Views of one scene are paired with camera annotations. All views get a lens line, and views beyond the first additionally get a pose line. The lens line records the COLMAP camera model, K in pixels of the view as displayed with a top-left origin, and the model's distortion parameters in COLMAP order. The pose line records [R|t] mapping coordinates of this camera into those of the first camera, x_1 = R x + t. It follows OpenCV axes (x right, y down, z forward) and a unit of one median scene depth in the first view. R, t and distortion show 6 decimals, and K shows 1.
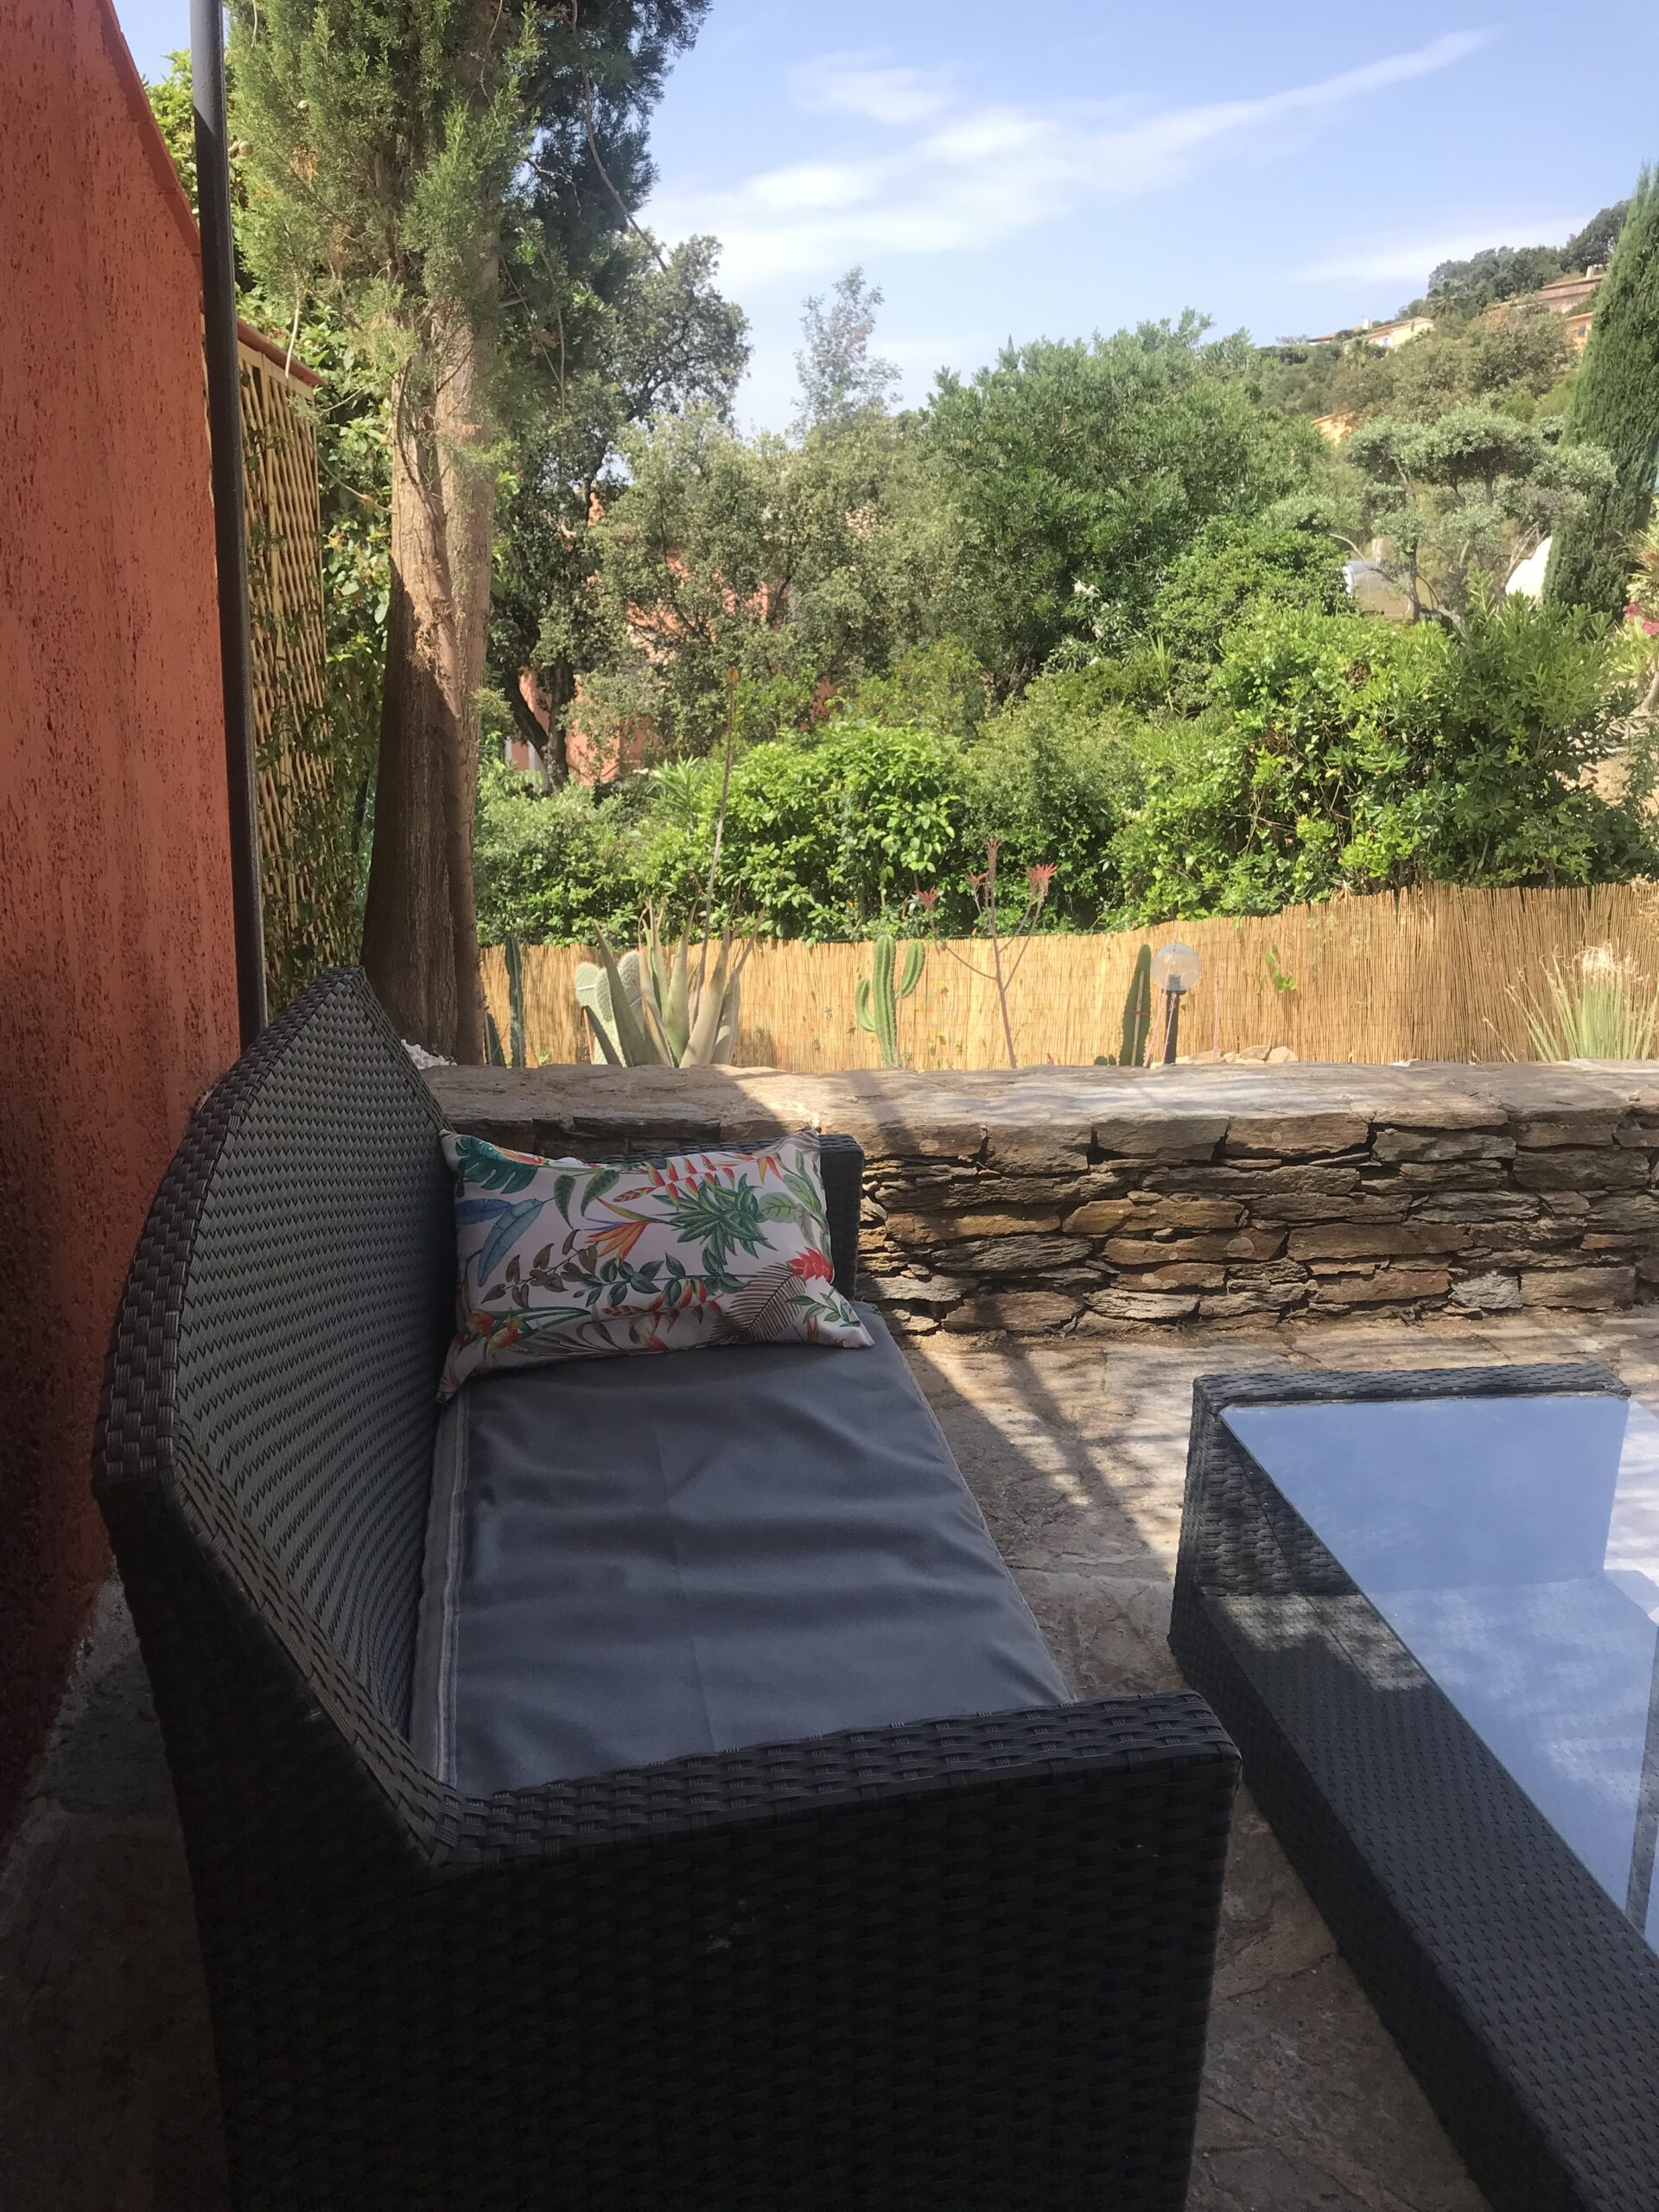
lens RADIAL K [[1796.2, 0, 829.4], [0, 1796.2, 1104.1], [0, 0, 1]] dist [0.031483, -0.037475]
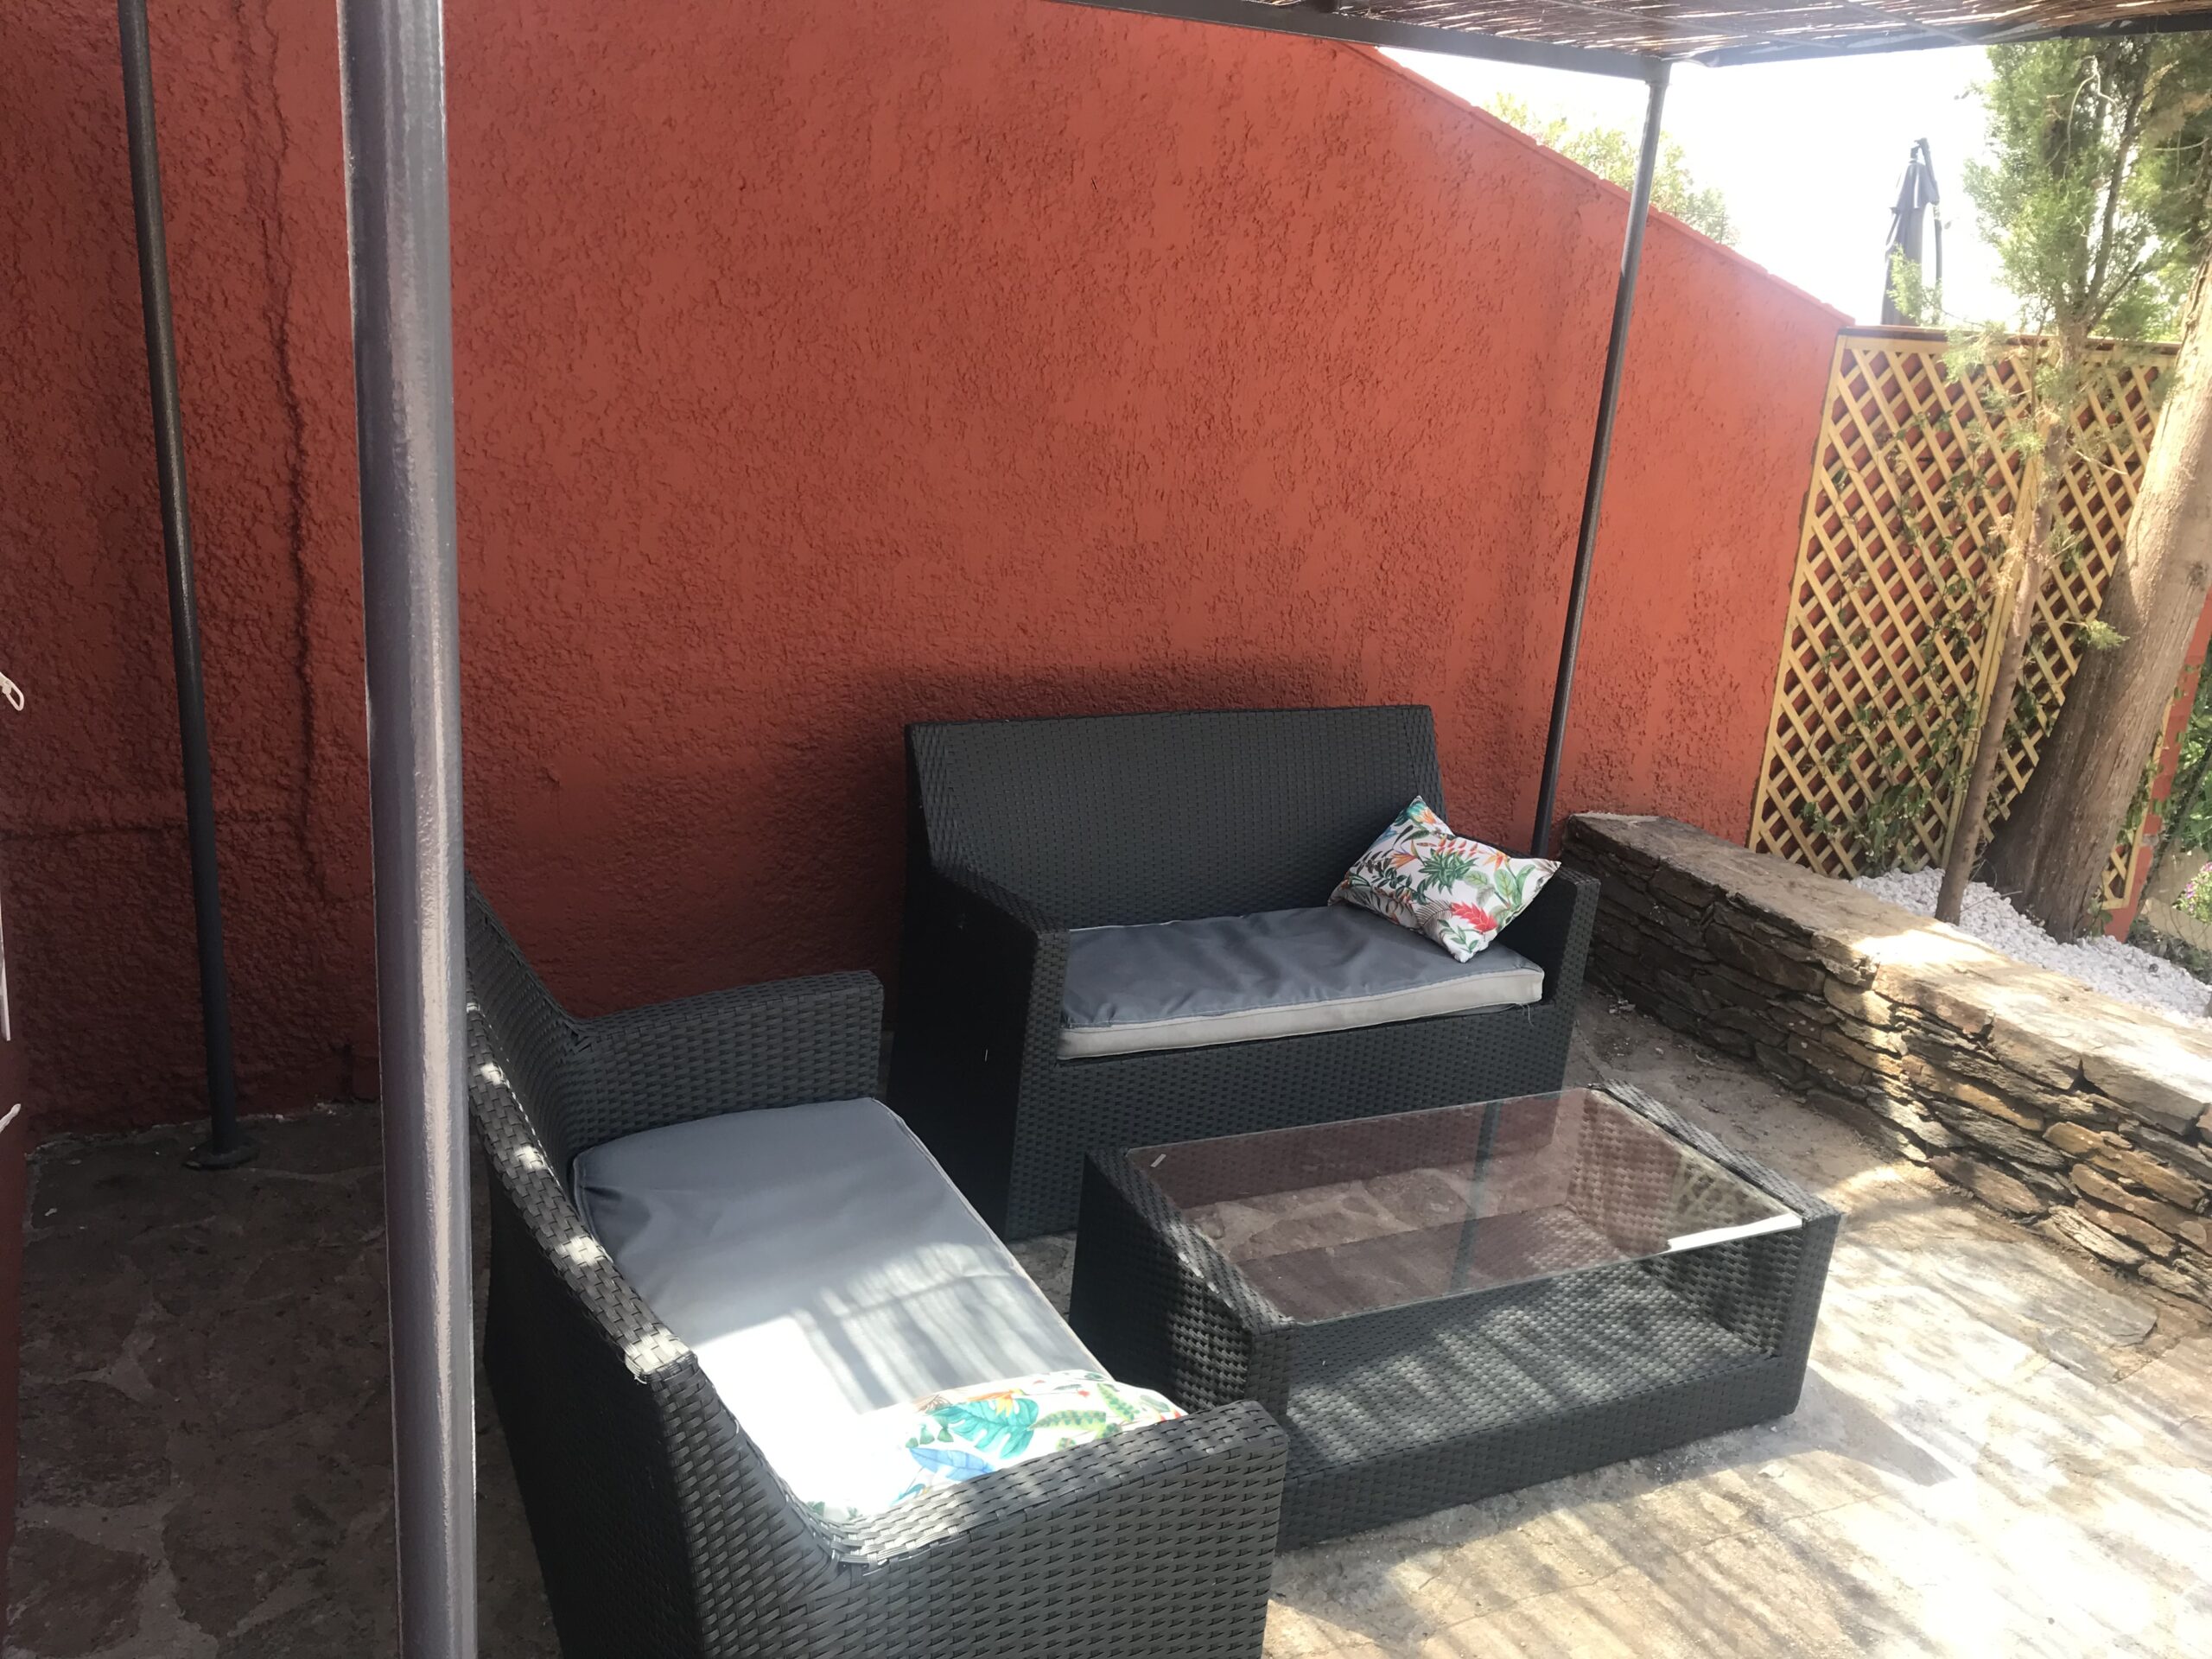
lens RADIAL K [[1796.2, 0, 1102.9], [0, 1796.2, 815.5], [0, 0, 1]] dist [0.031483, -0.037475]
pose [[0.353635, 0.277496, -0.893274, 0.887751], [-0.336600, 0.928759, 0.155265, -0.095460], [0.872721, 0.245769, 0.421847, -0.050230]]
